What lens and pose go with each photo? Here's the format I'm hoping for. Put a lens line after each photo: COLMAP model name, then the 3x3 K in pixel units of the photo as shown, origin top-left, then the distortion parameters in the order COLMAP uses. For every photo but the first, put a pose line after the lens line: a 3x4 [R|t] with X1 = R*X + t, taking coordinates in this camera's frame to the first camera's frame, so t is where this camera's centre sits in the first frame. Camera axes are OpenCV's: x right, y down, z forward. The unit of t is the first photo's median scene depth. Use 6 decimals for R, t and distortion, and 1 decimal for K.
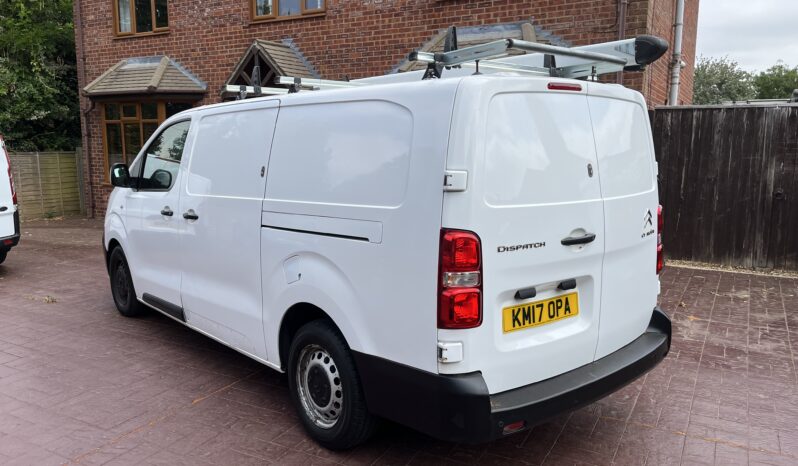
lens RADIAL K [[596.9, 0, 399.0], [0, 596.9, 233.0], [0, 0, 1]] dist [0.048280, -0.068786]
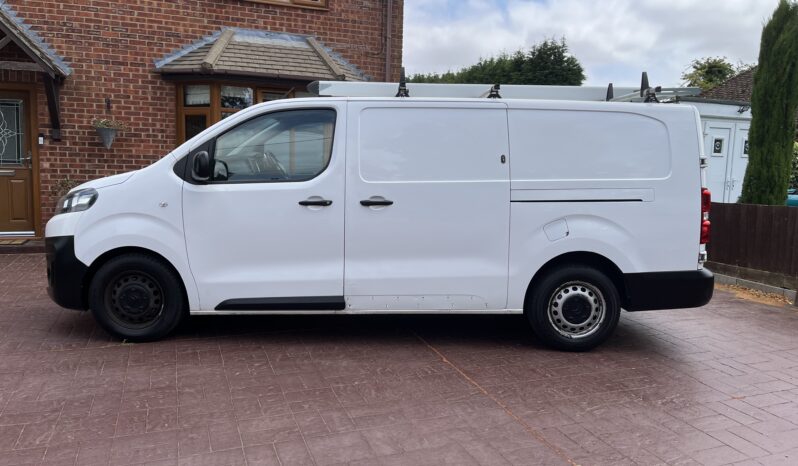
lens RADIAL K [[596.9, 0, 399.0], [0, 596.9, 233.0], [0, 0, 1]] dist [0.048280, -0.068786]
pose [[0.649614, -0.078878, 0.756161, -0.559961], [0.084264, 0.995945, 0.031500, -0.002252], [-0.755580, 0.043255, 0.653627, 0.145000]]
